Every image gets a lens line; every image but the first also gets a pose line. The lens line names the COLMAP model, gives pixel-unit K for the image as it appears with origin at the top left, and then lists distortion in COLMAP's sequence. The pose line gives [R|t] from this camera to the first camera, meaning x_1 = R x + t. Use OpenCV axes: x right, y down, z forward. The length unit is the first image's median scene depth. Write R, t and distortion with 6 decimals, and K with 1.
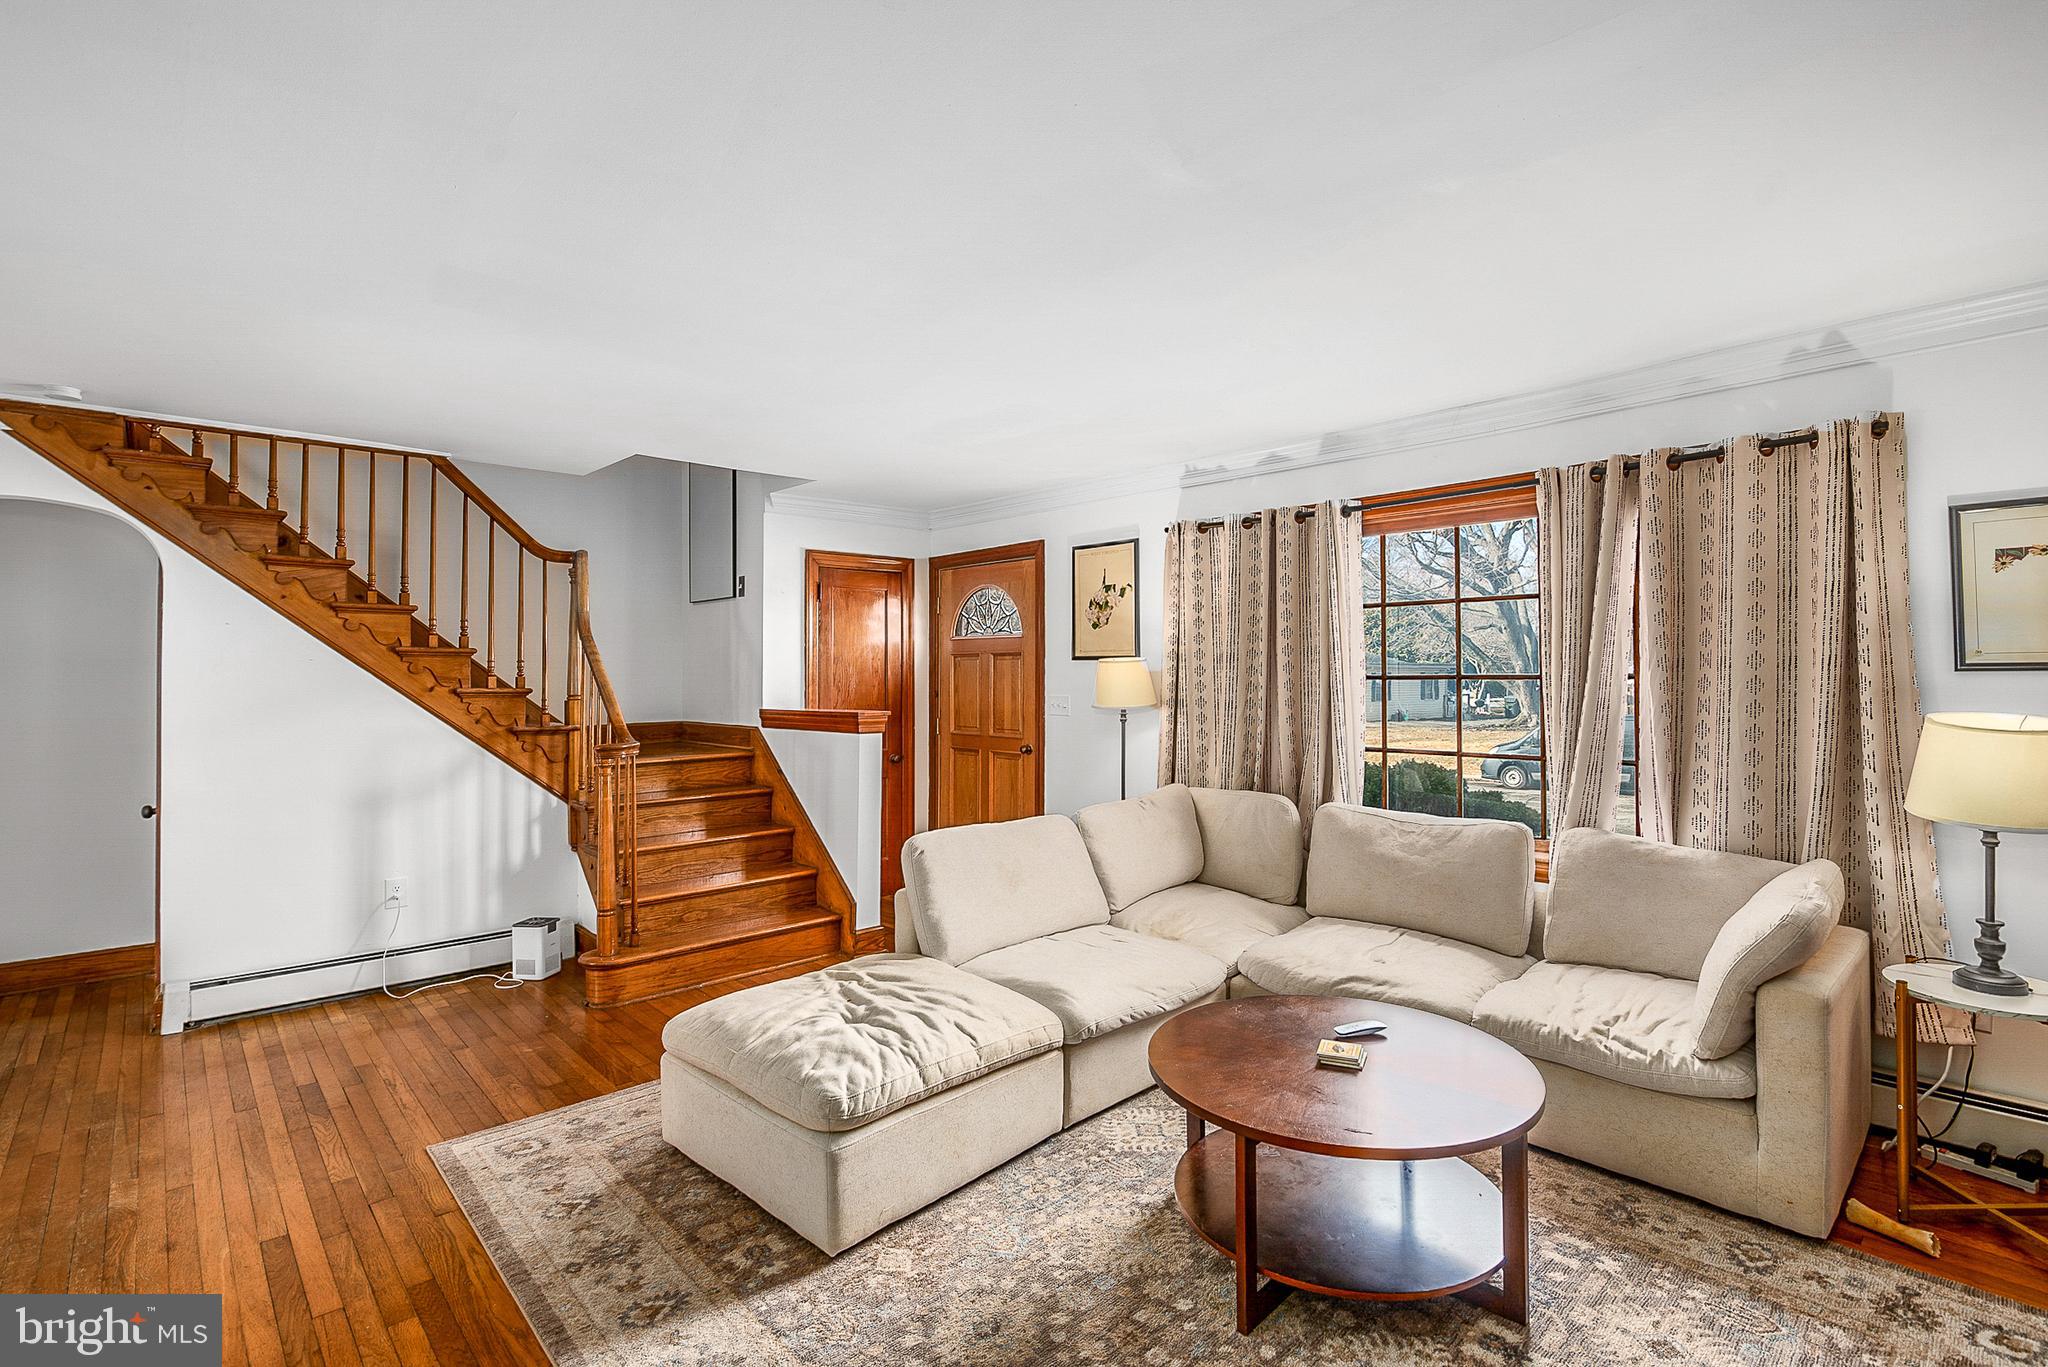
lens RADIAL K [[943.8, 0, 1027.3], [0, 943.8, 678.7], [0, 0, 1]] dist [-0.020607, 0.000339]
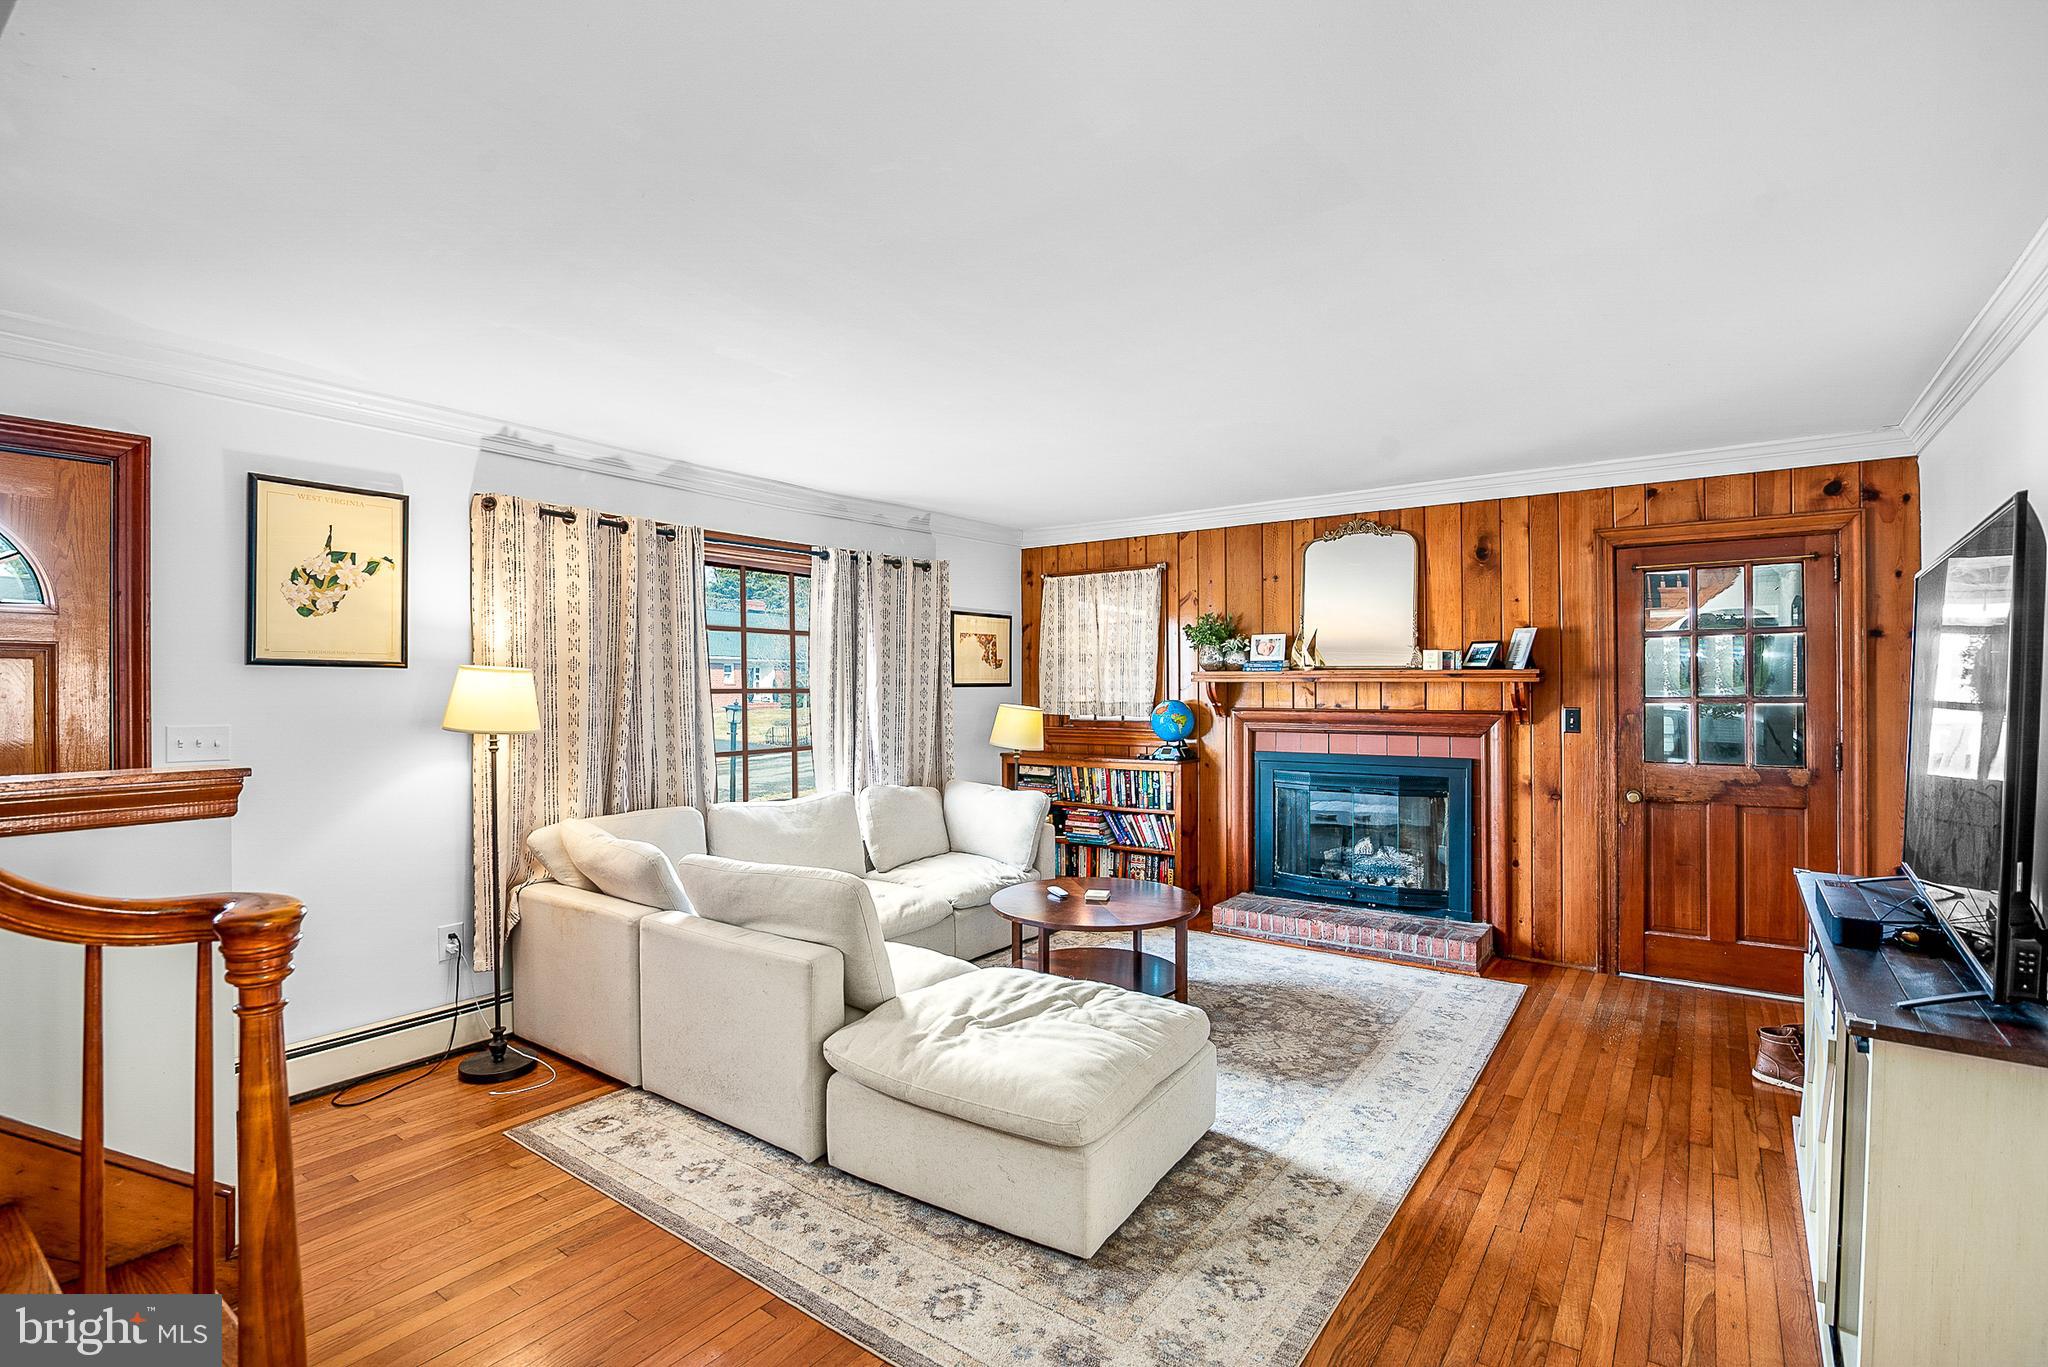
lens RADIAL K [[943.8, 0, 1029.0], [0, 943.8, 682.7], [0, 0, 1]] dist [-0.020607, 0.000339]
pose [[-0.183607, 0.007523, 0.982971, -0.916405], [0.008263, 0.999947, -0.006110, -0.000917], [-0.982965, 0.007001, -0.183659, 0.931074]]
